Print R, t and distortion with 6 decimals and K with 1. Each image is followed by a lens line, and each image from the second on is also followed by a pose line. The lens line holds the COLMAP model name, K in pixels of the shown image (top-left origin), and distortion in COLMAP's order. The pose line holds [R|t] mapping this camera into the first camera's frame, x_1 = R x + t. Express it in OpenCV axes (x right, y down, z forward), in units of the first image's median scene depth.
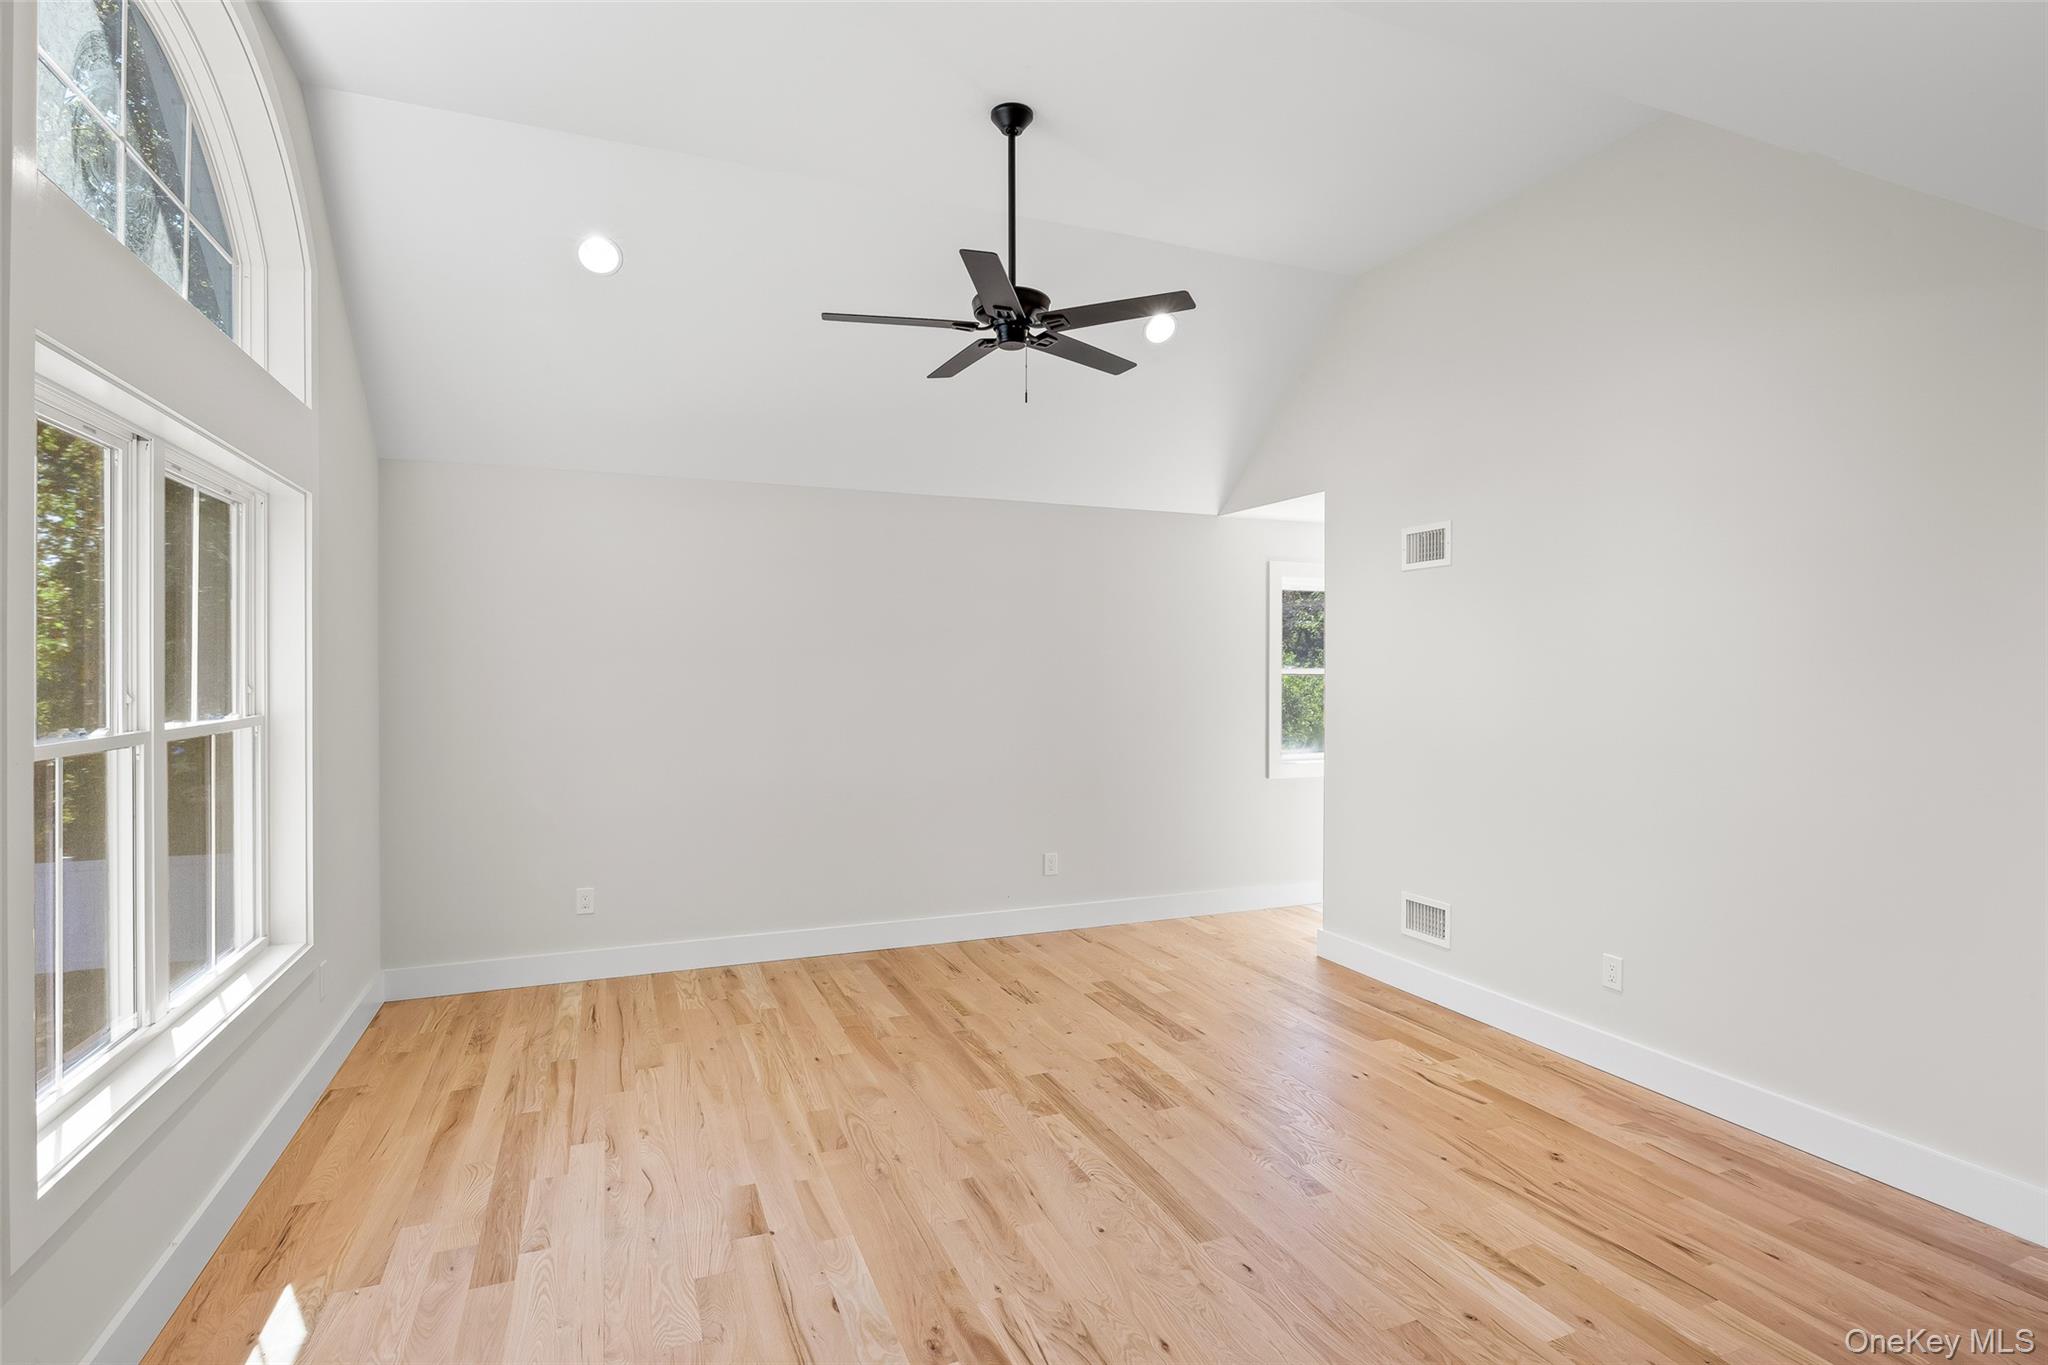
lens RADIAL K [[1006.8, 0, 1029.2], [0, 1006.8, 665.1], [0, 0, 1]] dist [-0.002303, -0.000781]
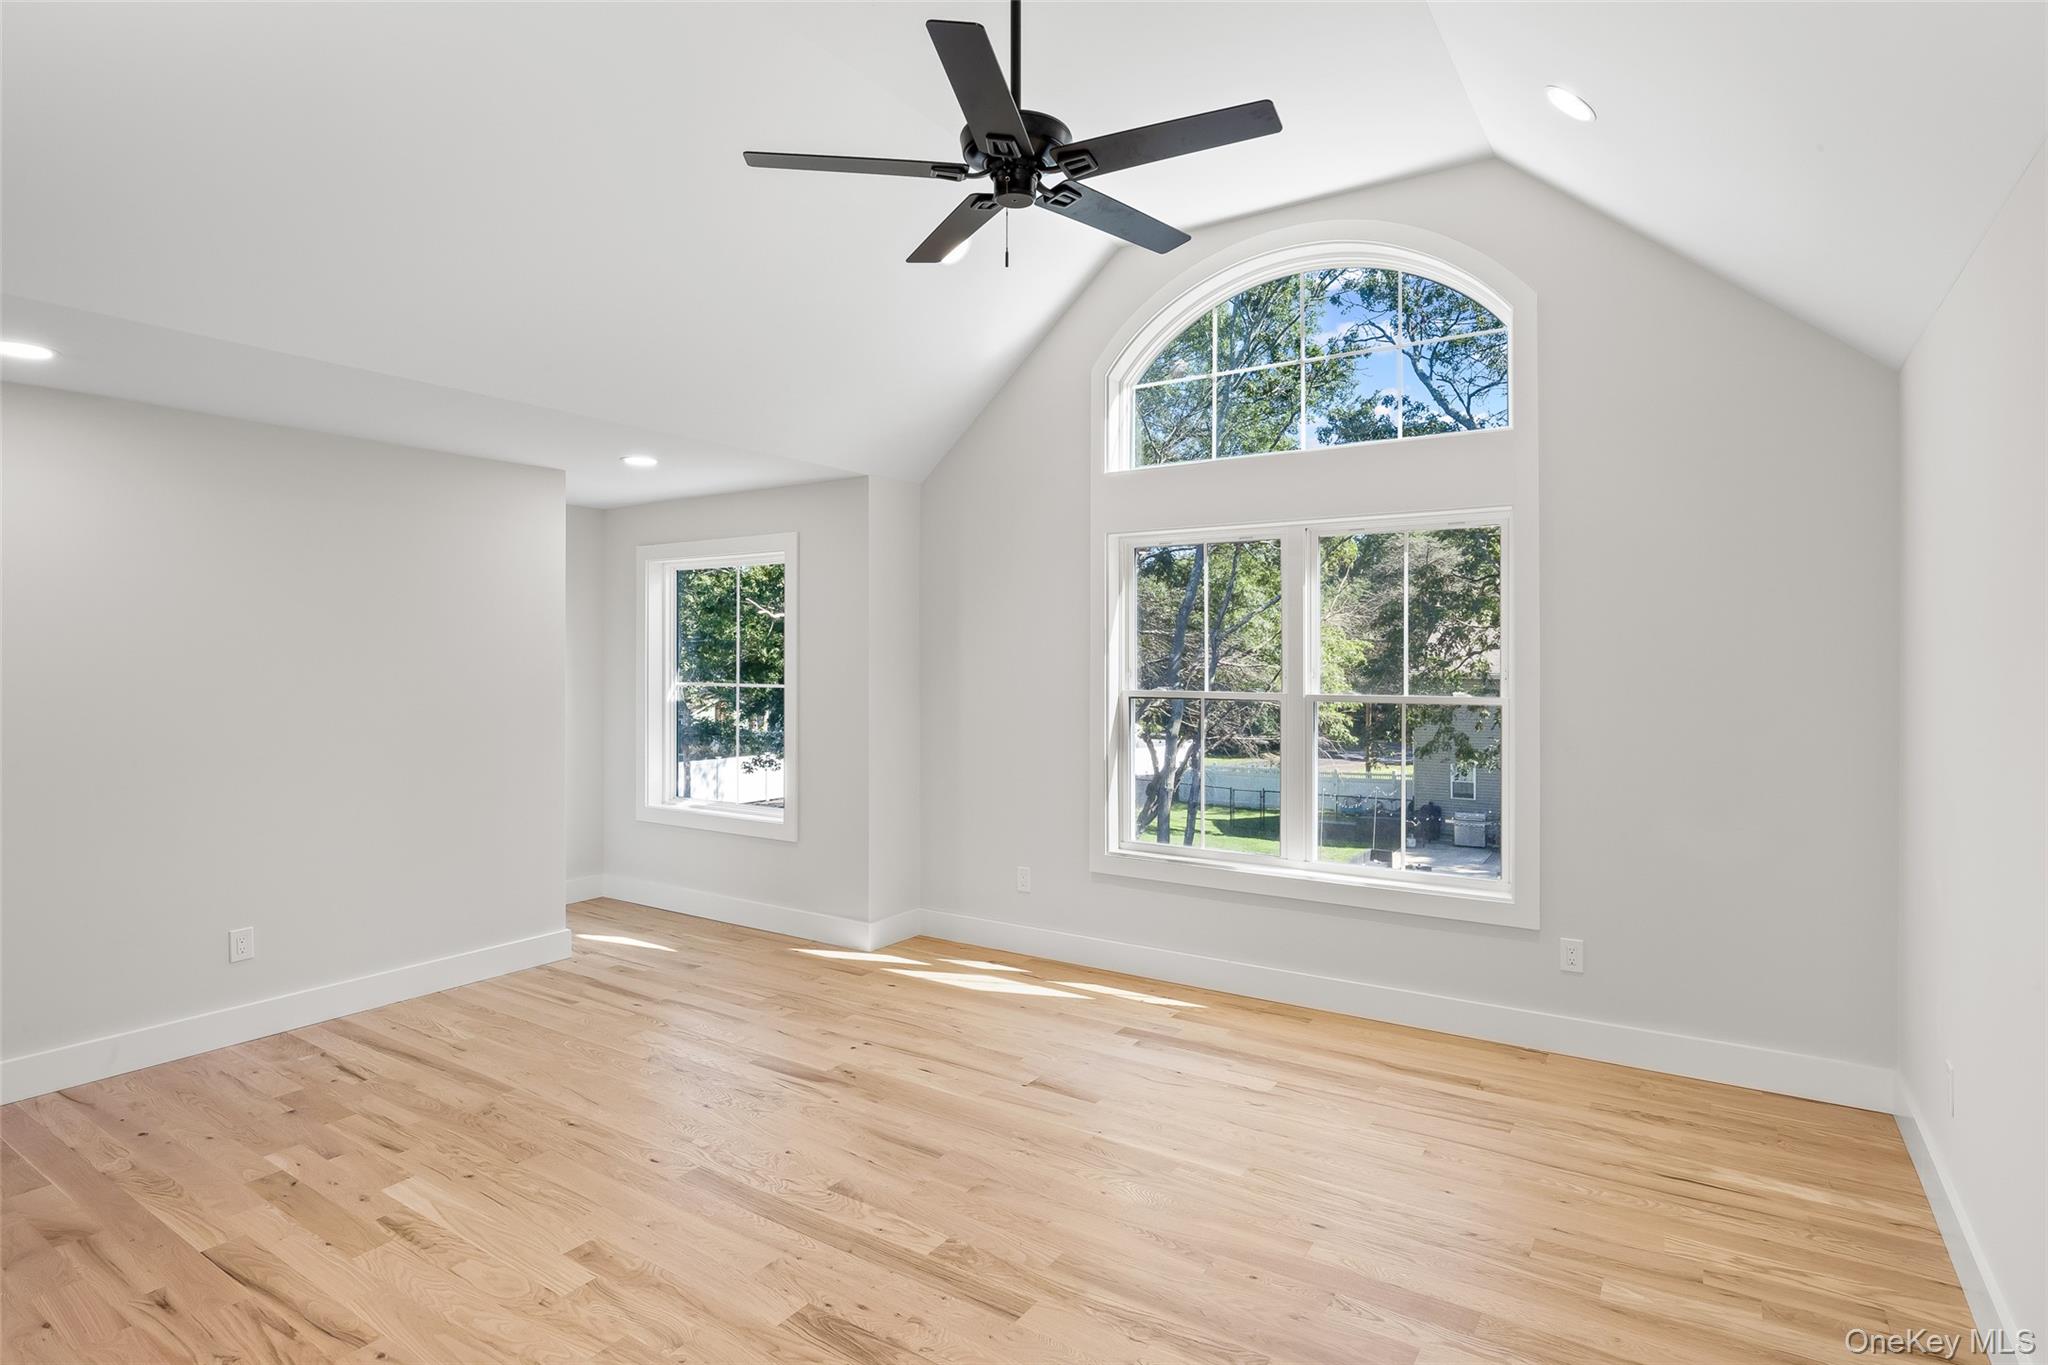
lens RADIAL K [[1085.9, 0, 1036.7], [0, 1085.9, 659.5], [0, 0, 1]] dist [0.000889, 0.000117]
pose [[-0.828962, 0.001737, -0.559302, 0.460949], [0.004184, 0.999986, -0.003096, 0.006865], [0.559289, -0.004907, -0.828958, 1.911741]]
